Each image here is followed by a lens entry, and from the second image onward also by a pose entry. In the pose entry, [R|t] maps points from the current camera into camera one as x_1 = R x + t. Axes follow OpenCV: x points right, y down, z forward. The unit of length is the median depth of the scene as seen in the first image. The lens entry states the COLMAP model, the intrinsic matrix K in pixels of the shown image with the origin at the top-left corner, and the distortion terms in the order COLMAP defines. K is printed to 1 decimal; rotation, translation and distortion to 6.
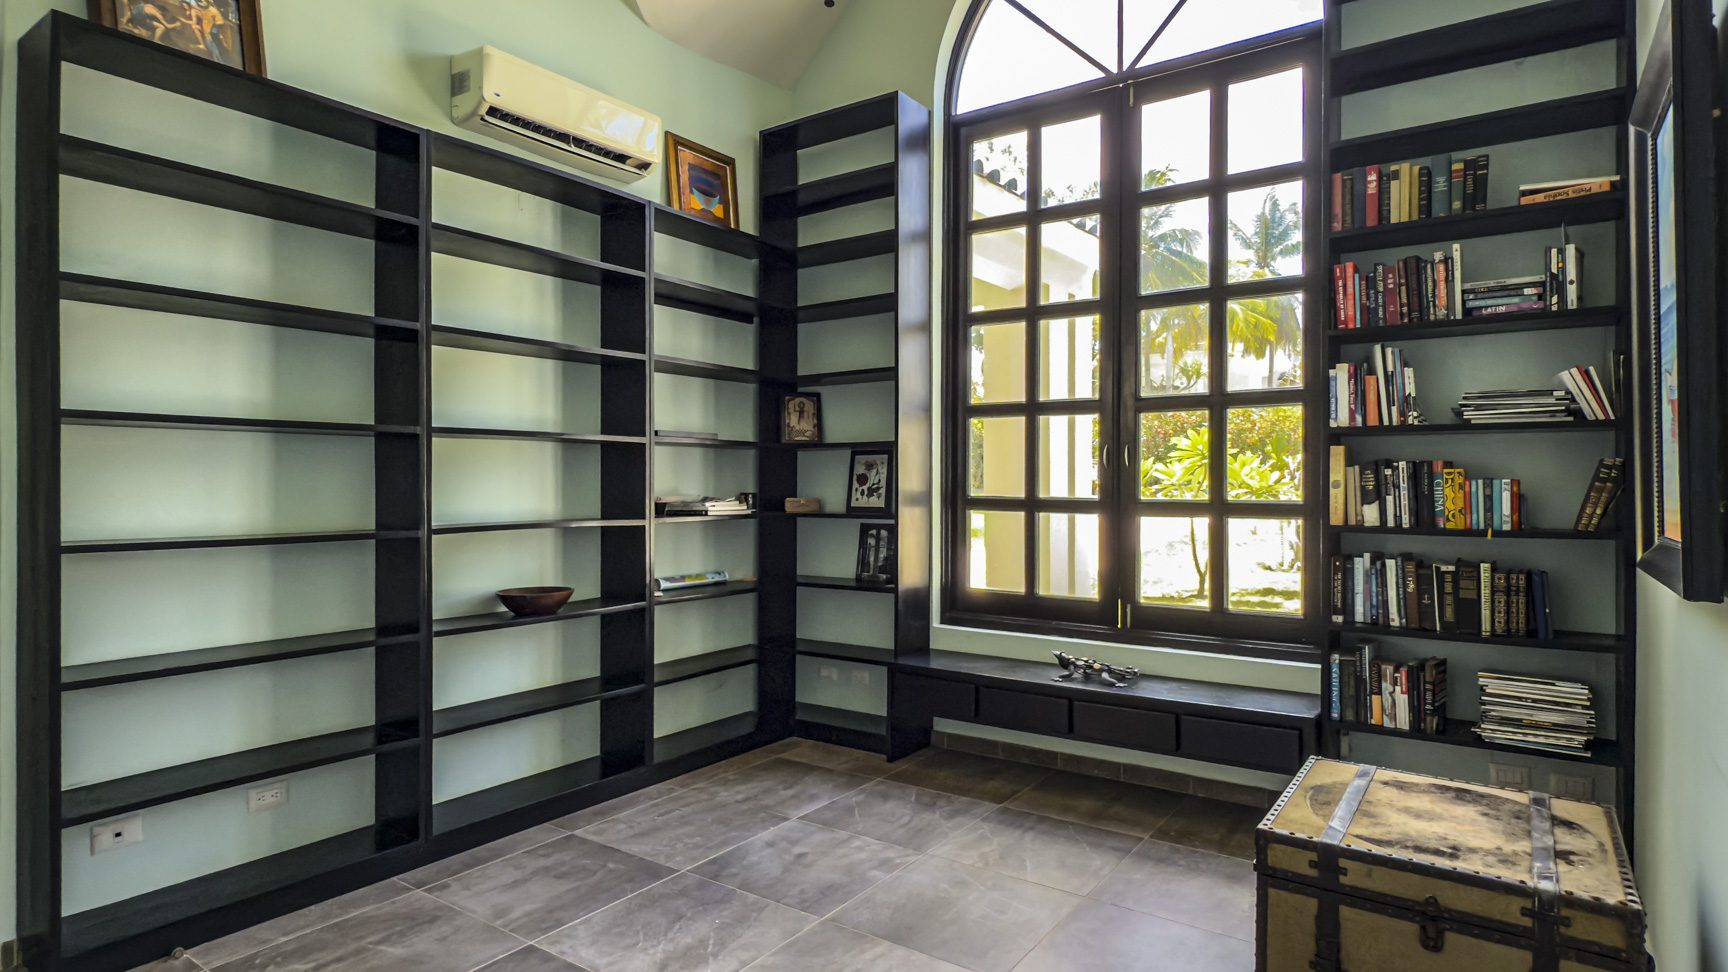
lens RADIAL K [[935.2, 0, 860.1], [0, 935.2, 480.9], [0, 0, 1]] dist [-0.013892, -0.000831]
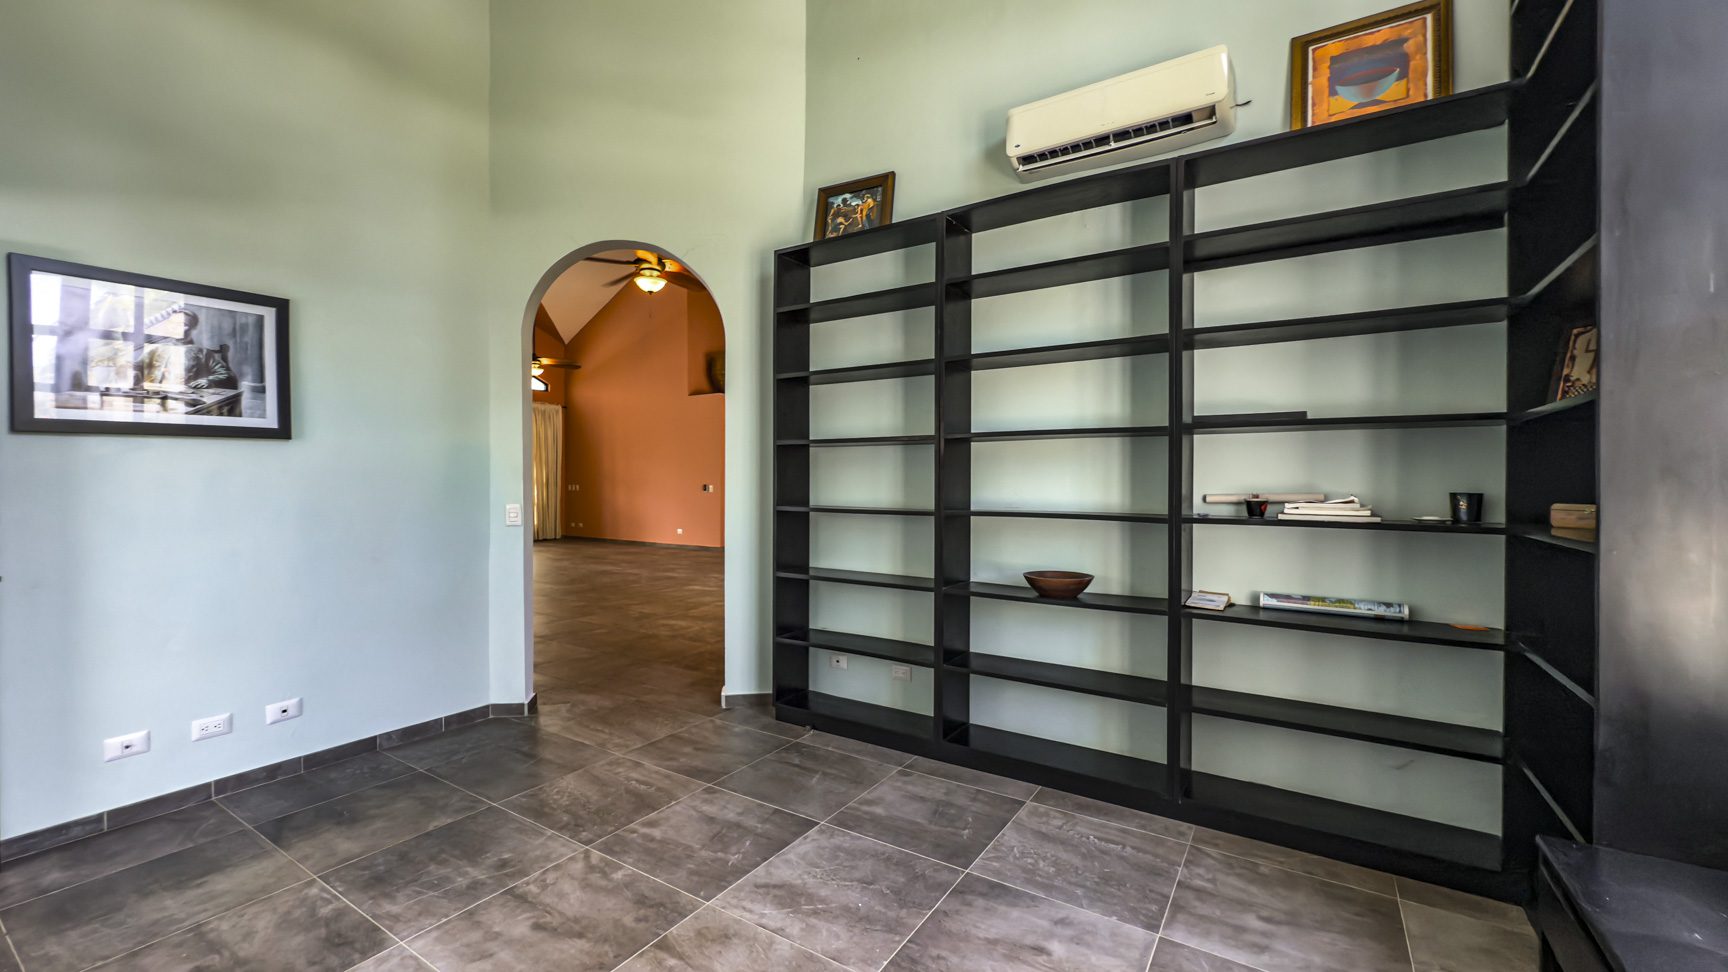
lens RADIAL K [[689.4, 0, 858.4], [0, 689.4, 483.6], [0, 0, 1]] dist [-0.003915, -0.000229]
pose [[0.030460, 0.007776, -0.999506, 0.491522], [-0.001764, 0.999969, 0.007726, 0.004562], [0.999534, 0.001527, 0.030472, 0.802325]]
